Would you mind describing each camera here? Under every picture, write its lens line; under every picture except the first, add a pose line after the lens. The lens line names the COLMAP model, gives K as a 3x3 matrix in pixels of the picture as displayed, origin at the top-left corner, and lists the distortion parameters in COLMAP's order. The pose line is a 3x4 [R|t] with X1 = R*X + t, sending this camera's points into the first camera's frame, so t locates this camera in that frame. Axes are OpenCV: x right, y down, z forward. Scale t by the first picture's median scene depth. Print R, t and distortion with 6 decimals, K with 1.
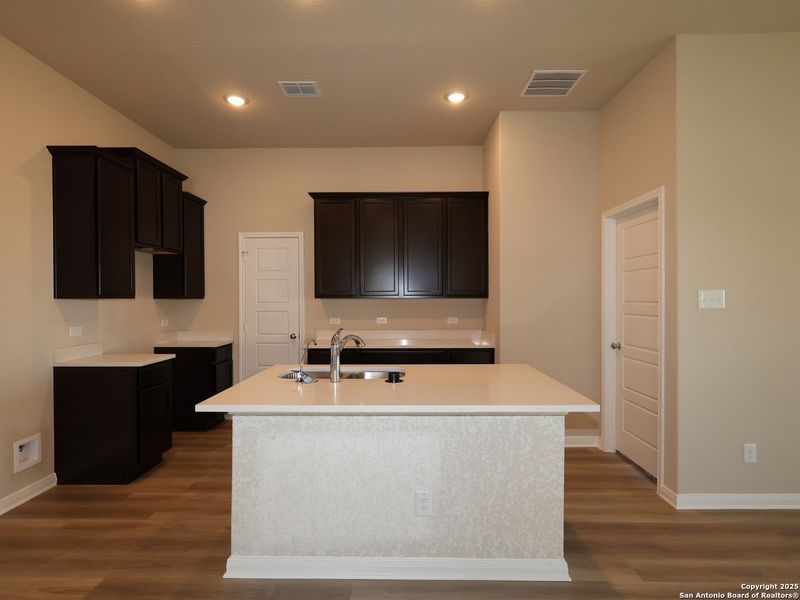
lens RADIAL K [[418.3, 0, 397.8], [0, 418.3, 300.5], [0, 0, 1]] dist [-0.000202, -0.000125]
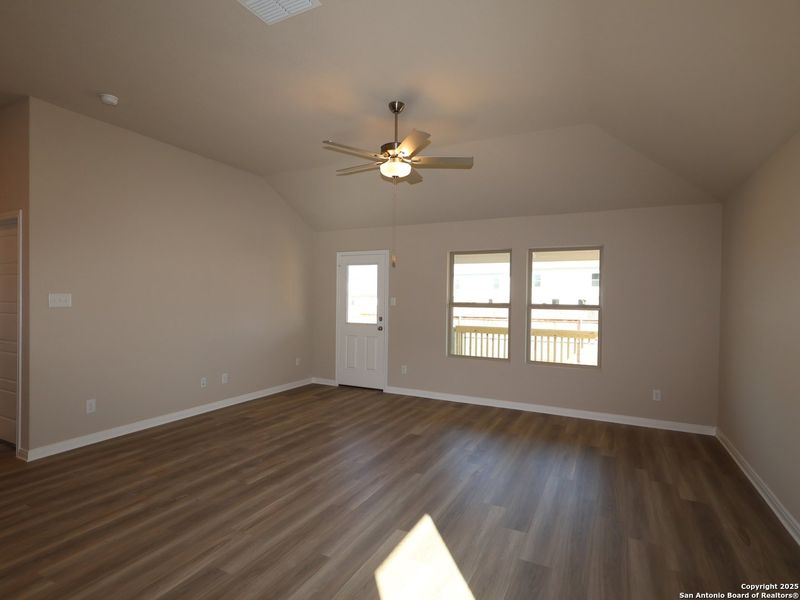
lens RADIAL K [[418.3, 0, 397.8], [0, 418.3, 300.5], [0, 0, 1]] dist [-0.000202, -0.000125]
pose [[0.441293, 0.002741, 0.897359, 0.010305], [-0.005399, 0.999985, -0.000399, -0.007977], [-0.897347, -0.004669, 0.441301, -0.643598]]
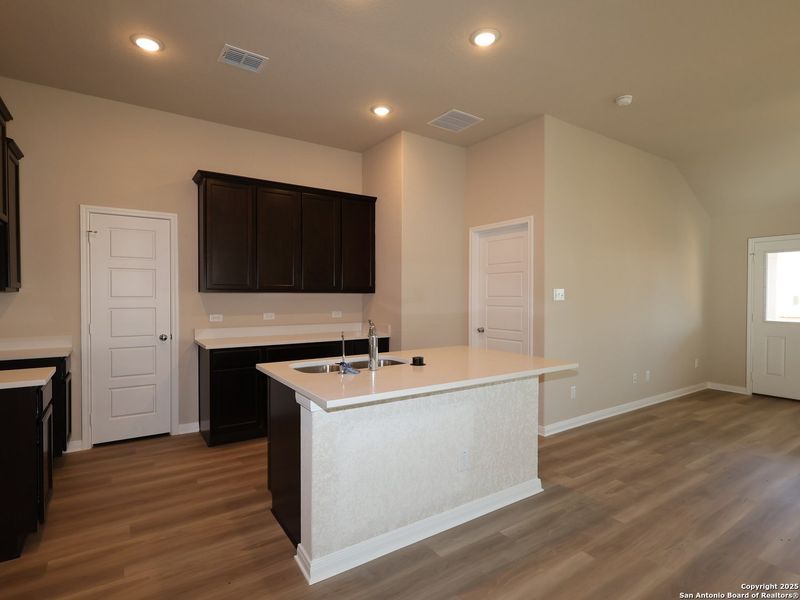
lens RADIAL K [[418.3, 0, 397.8], [0, 418.3, 300.5], [0, 0, 1]] dist [-0.000202, -0.000125]
pose [[0.821892, -0.002470, 0.569638, -0.640990], [-0.001547, 0.999977, 0.006568, 0.010567], [-0.569641, -0.006280, 0.821869, 0.092037]]
